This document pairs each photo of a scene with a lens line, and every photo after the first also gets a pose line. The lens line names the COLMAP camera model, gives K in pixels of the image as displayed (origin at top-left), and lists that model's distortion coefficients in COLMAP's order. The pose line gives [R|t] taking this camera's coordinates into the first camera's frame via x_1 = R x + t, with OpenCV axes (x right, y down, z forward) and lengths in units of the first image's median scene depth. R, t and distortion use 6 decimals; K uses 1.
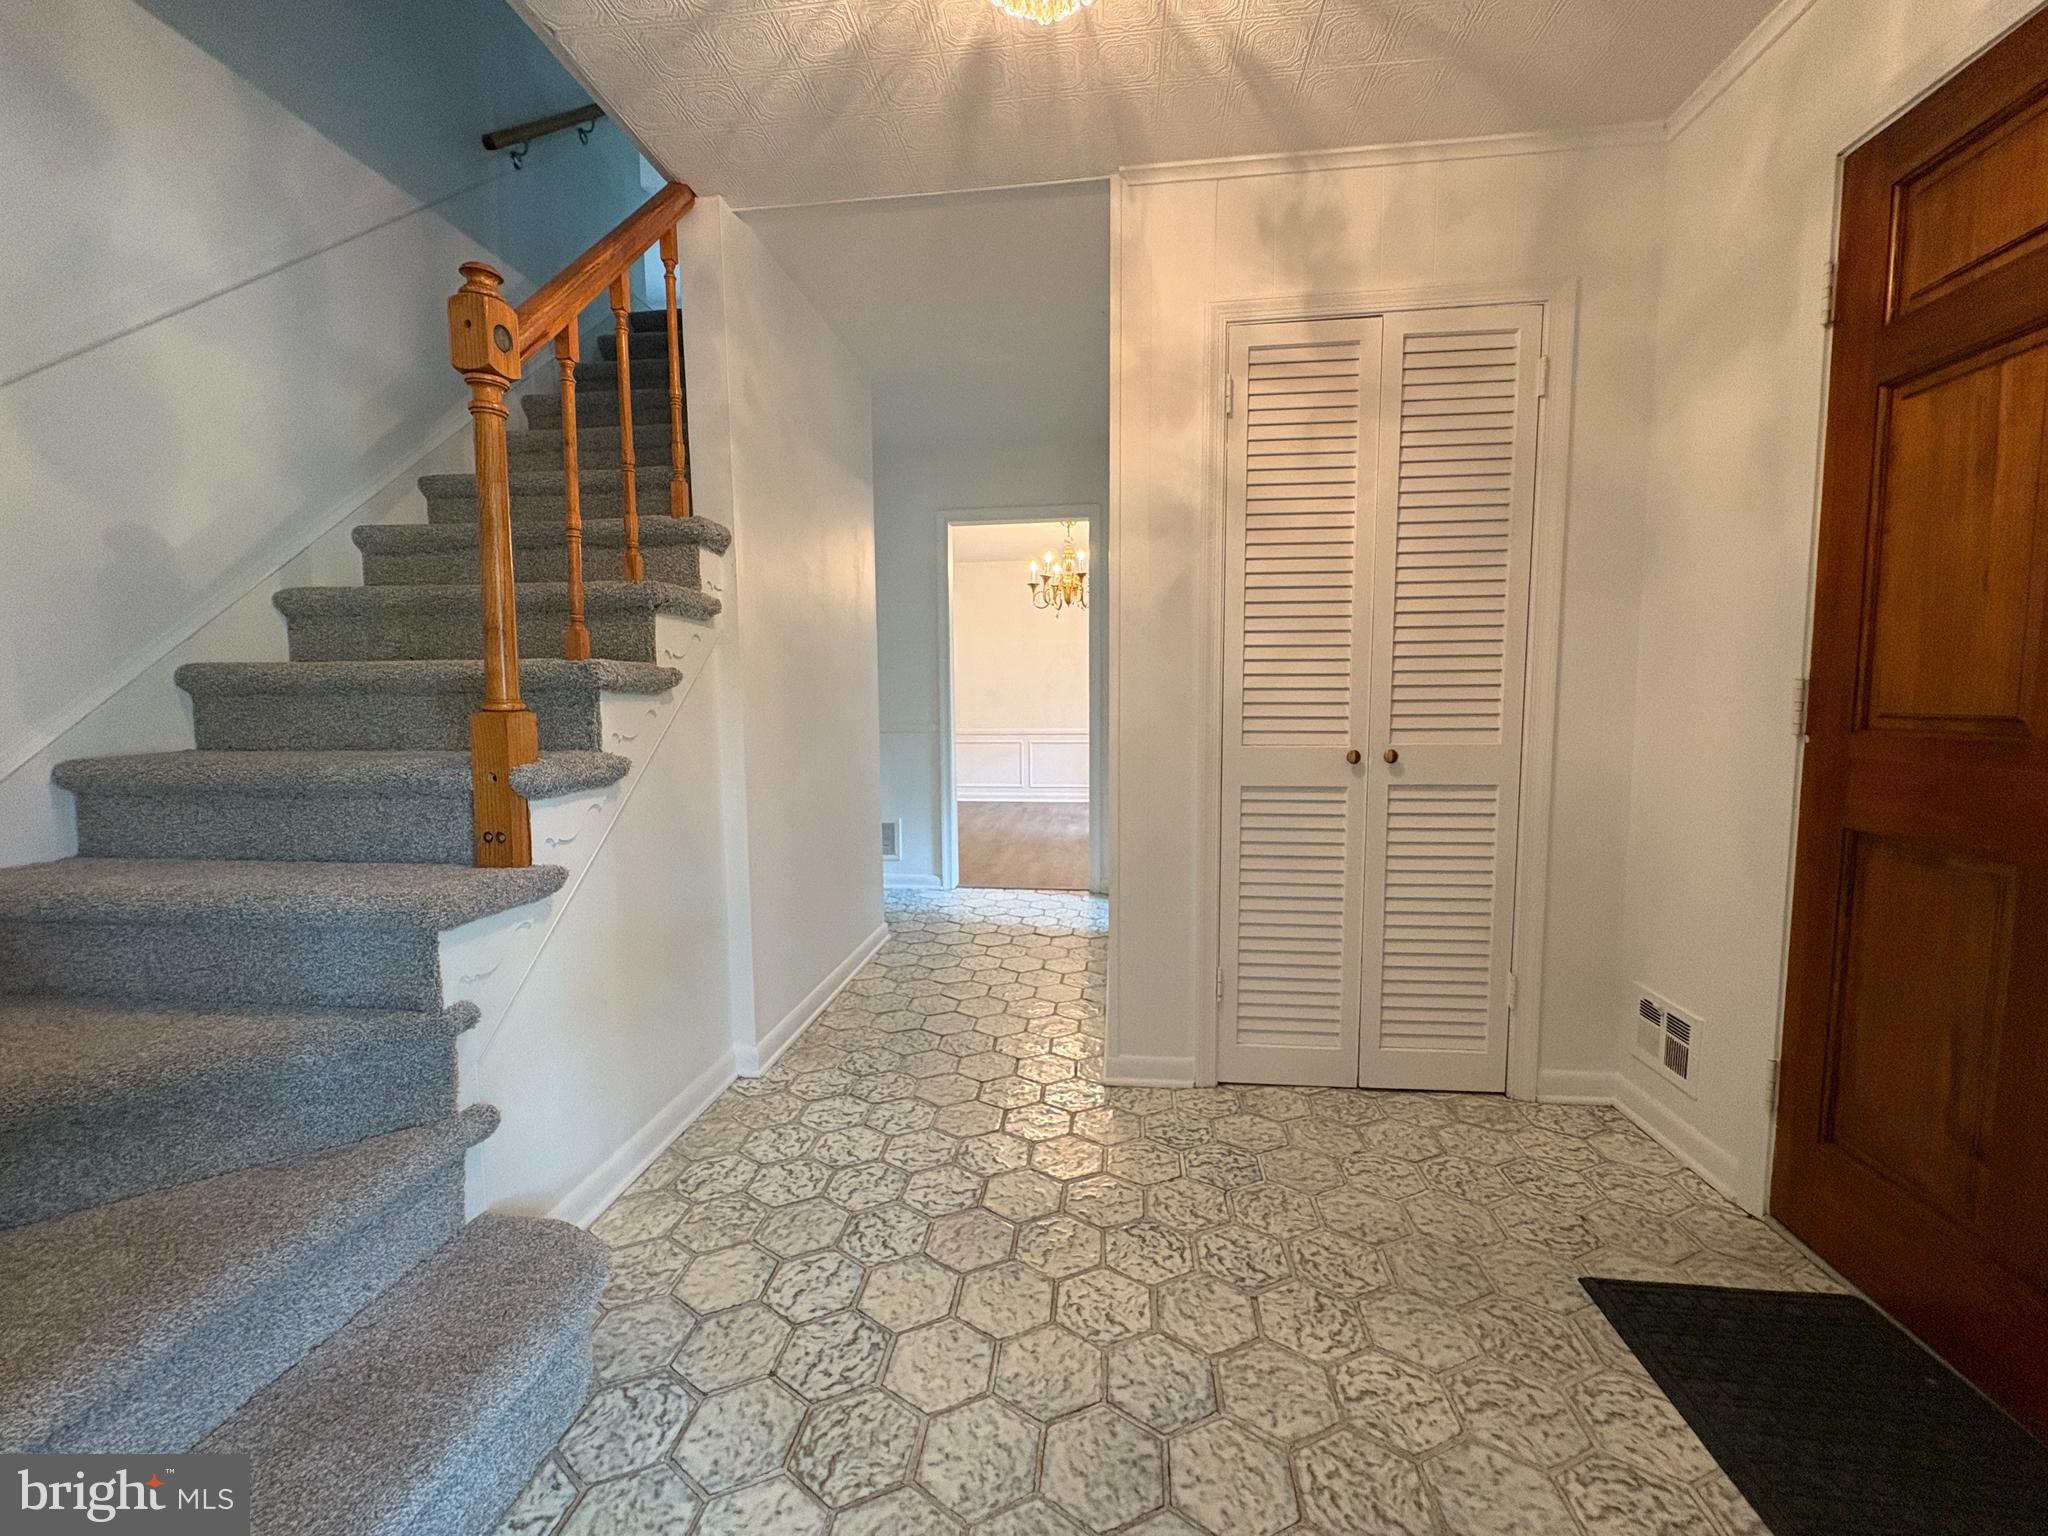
lens RADIAL K [[815.9, 0, 1020.5], [0, 815.9, 764.6], [0, 0, 1]] dist [0.000391, 0.000216]
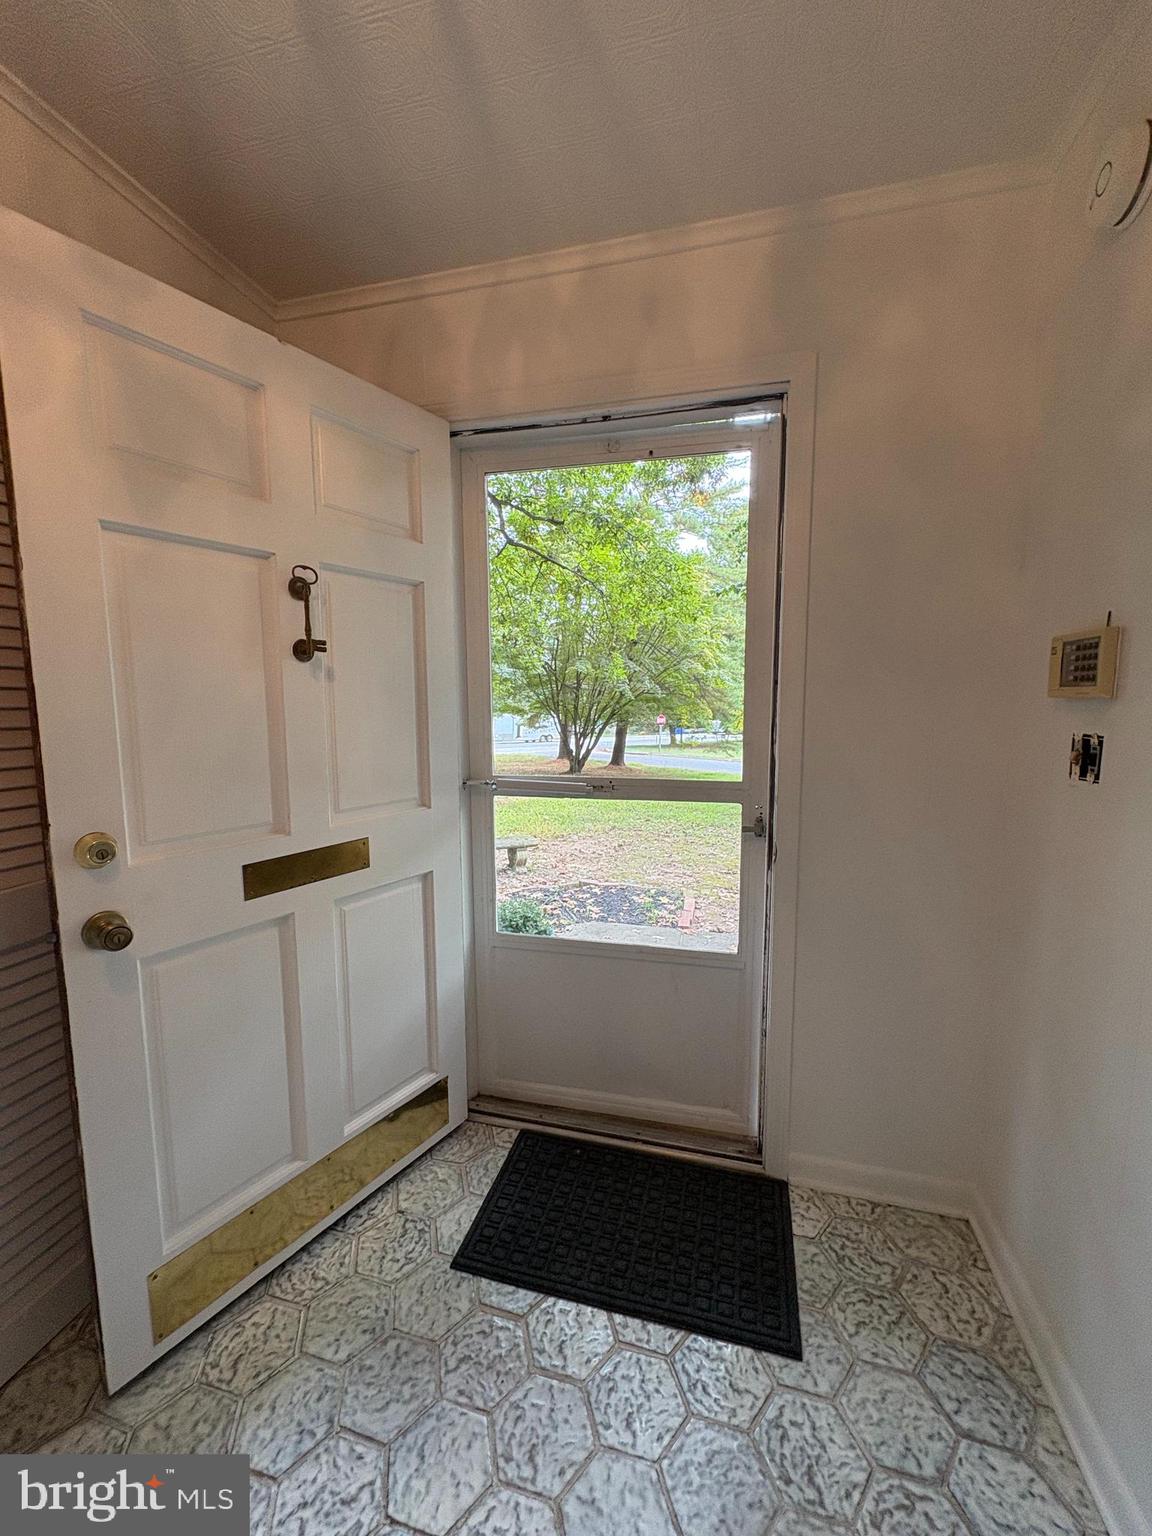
lens RADIAL K [[611.9, 0, 574.5], [0, 611.9, 766.1], [0, 0, 1]] dist [0.000391, 0.000216]
pose [[0.138259, -0.098535, 0.985482, -0.107904], [0.086262, 0.992455, 0.087130, -0.154770], [-0.986632, 0.072963, 0.145715, 0.496177]]
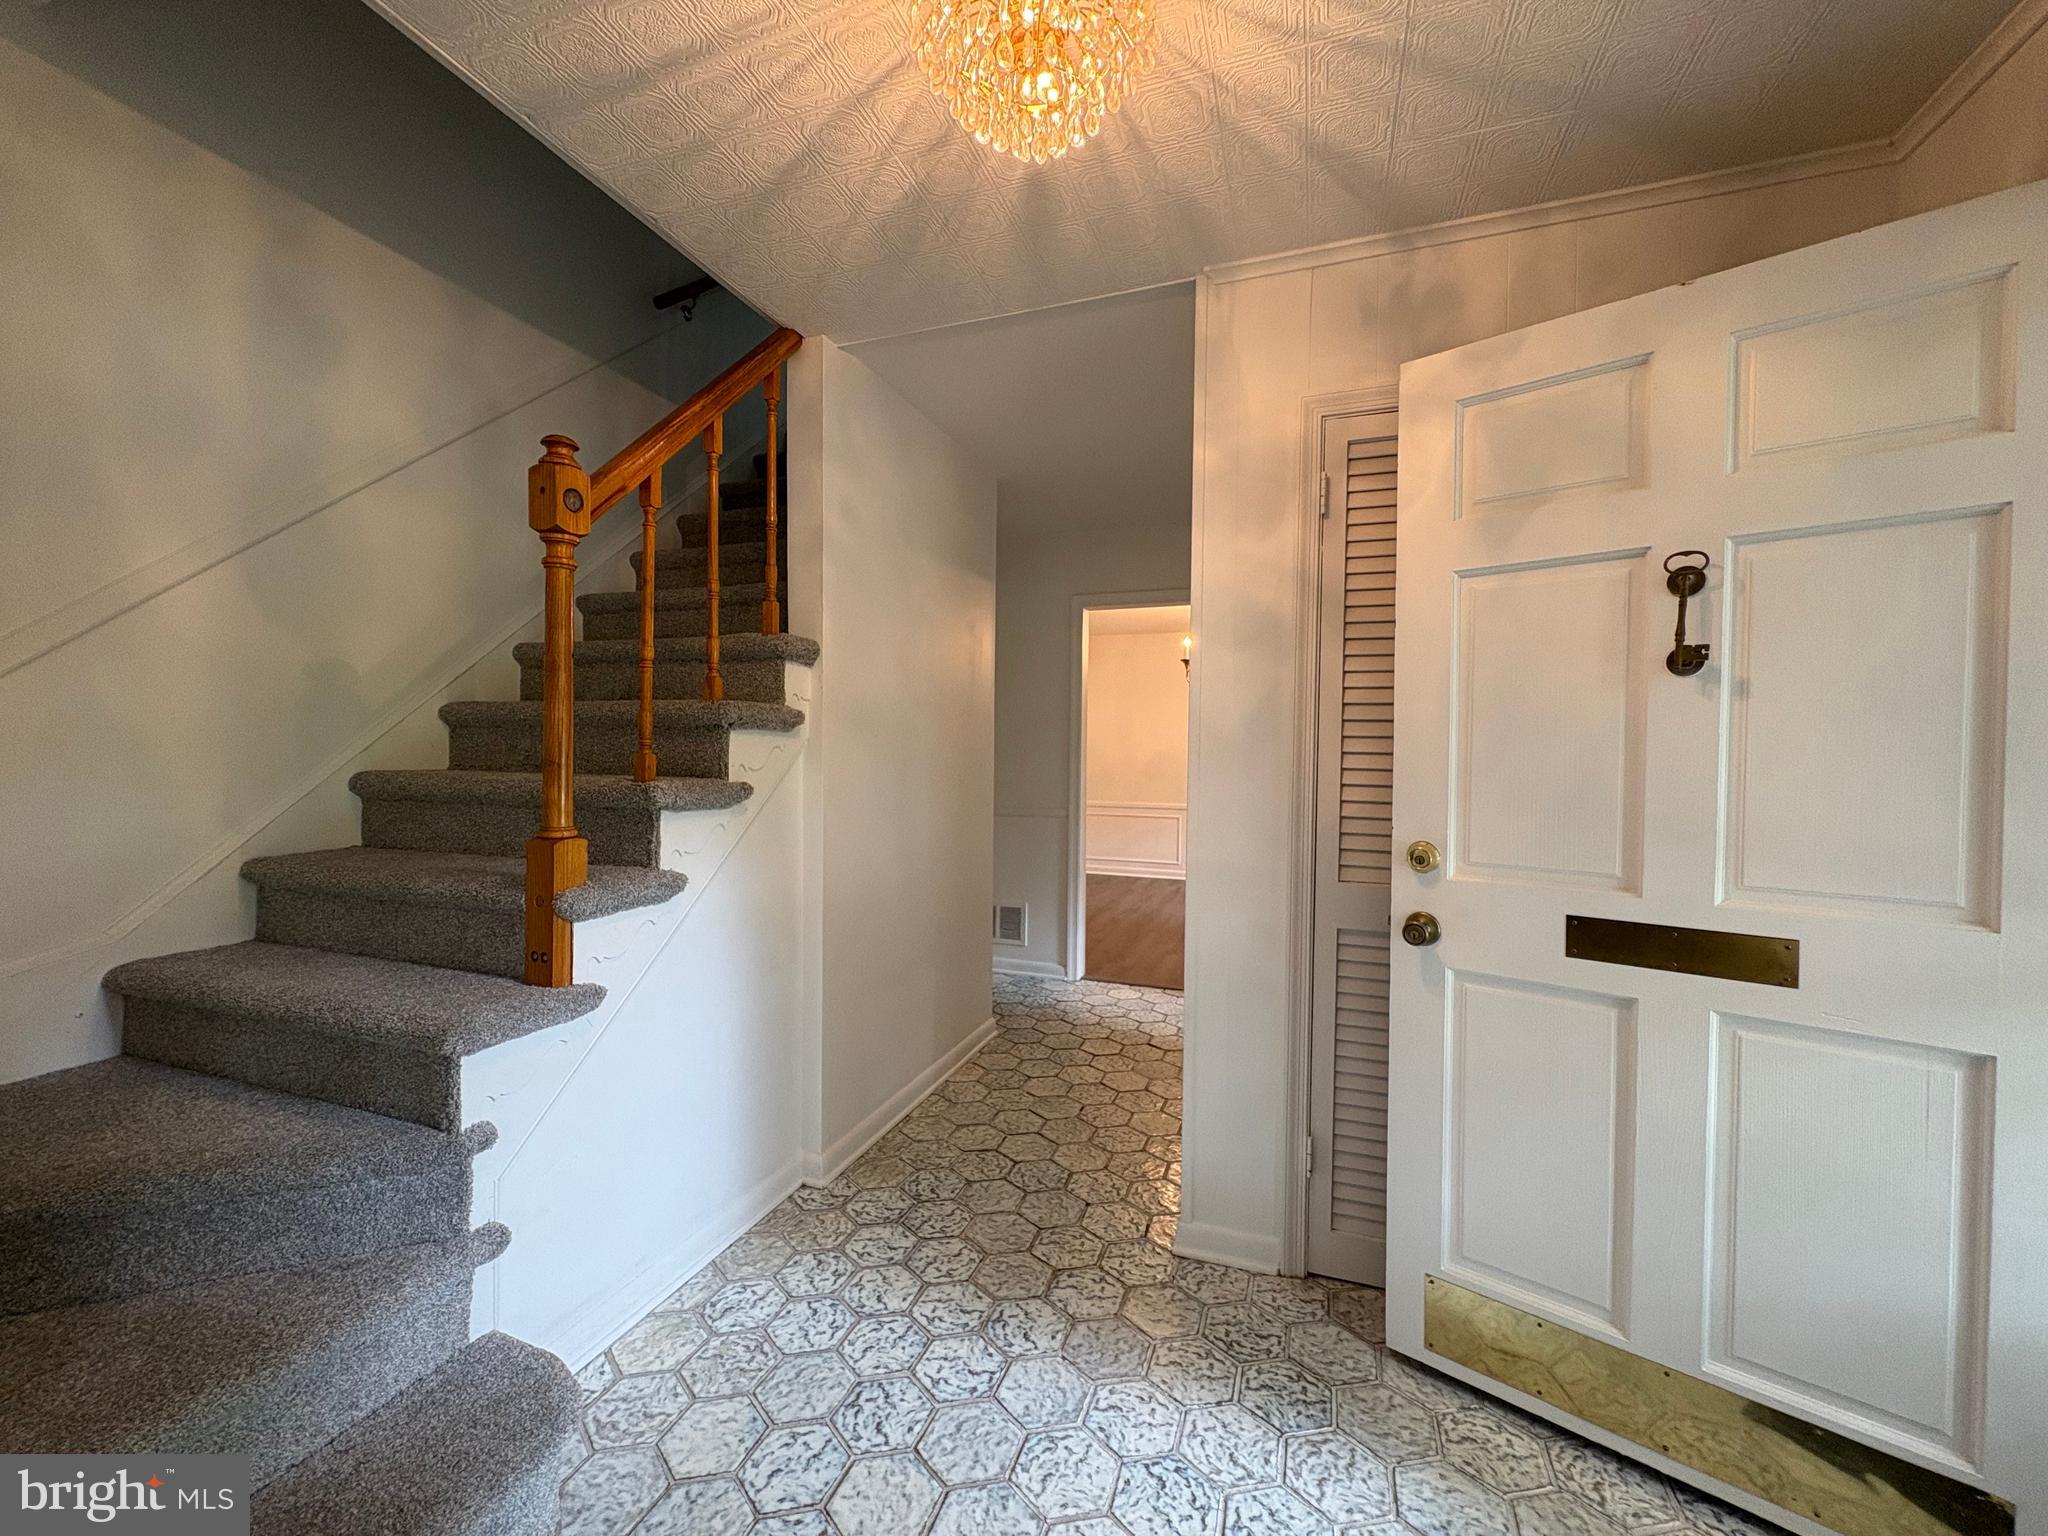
lens RADIAL K [[815.9, 0, 1020.5], [0, 815.9, 763.1], [0, 0, 1]] dist [0.000391, 0.000216]
pose [[0.973556, 0.023405, -0.227245, 0.157328], [-0.039122, 0.997124, -0.064906, -0.093002], [0.225072, 0.072080, 0.971672, 0.073249]]
